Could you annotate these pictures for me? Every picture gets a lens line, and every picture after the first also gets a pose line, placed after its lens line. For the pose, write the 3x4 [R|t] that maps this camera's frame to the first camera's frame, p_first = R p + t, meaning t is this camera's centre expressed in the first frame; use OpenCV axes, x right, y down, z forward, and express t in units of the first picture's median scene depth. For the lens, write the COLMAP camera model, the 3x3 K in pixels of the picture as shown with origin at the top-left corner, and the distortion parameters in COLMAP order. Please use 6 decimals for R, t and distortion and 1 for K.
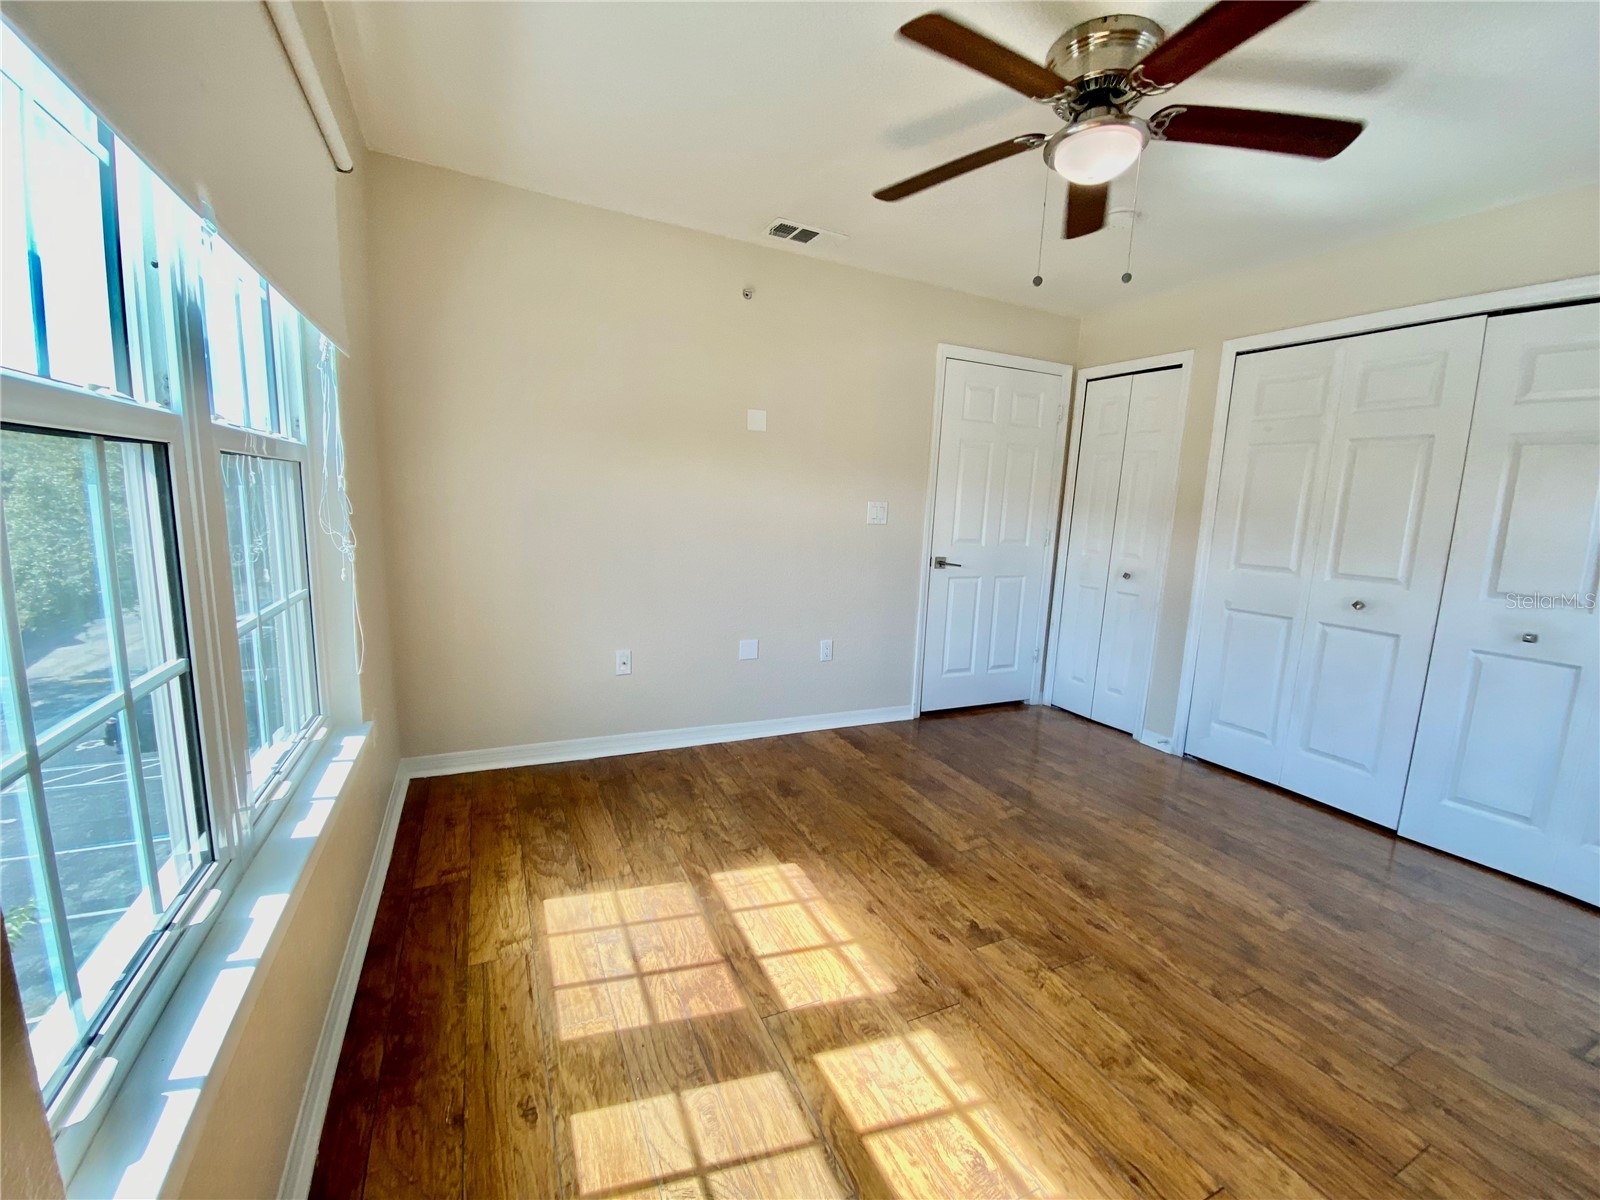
lens RADIAL K [[651.5, 0, 789.5], [0, 651.5, 602.2], [0, 0, 1]] dist [0.018236, -0.019142]
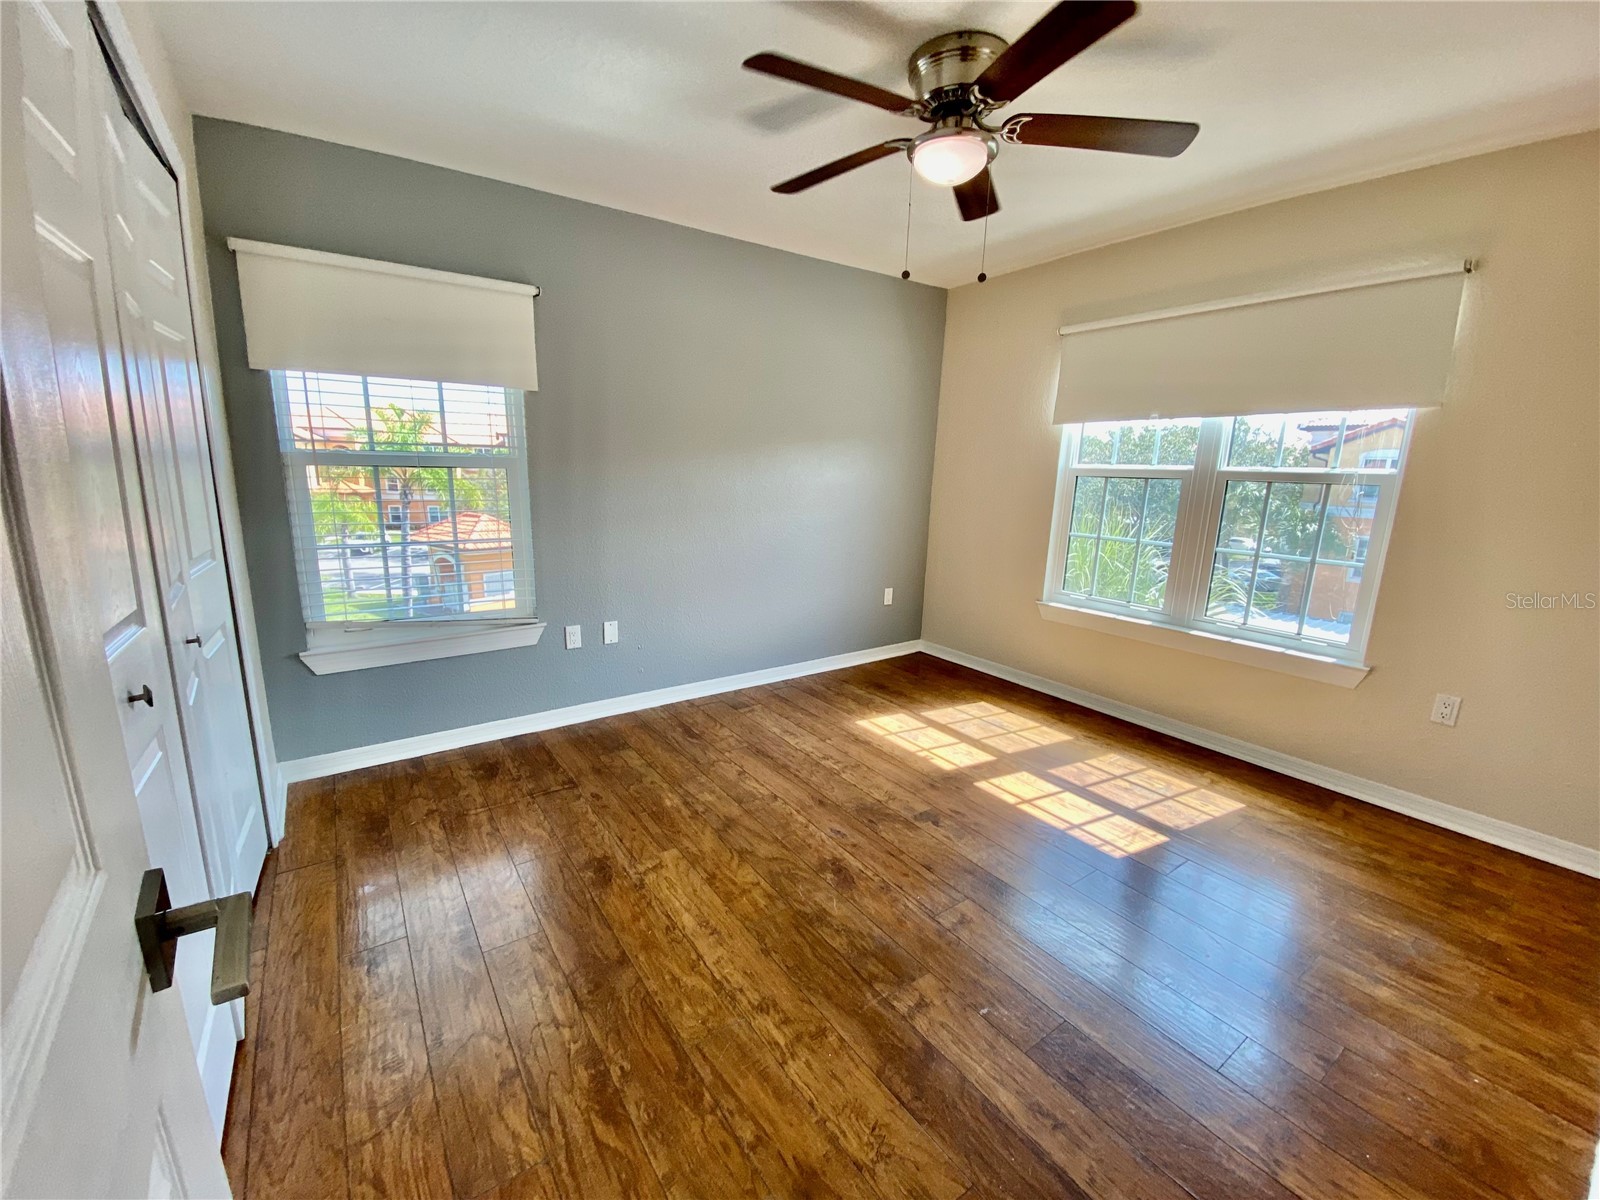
lens RADIAL K [[651.5, 0, 789.5], [0, 651.5, 602.2], [0, 0, 1]] dist [0.018236, -0.019142]
pose [[-0.983092, -0.030220, -0.180601, 0.829622], [-0.092437, 0.933296, 0.347007, -0.319086], [0.158067, 0.357834, -0.920309, 2.040207]]
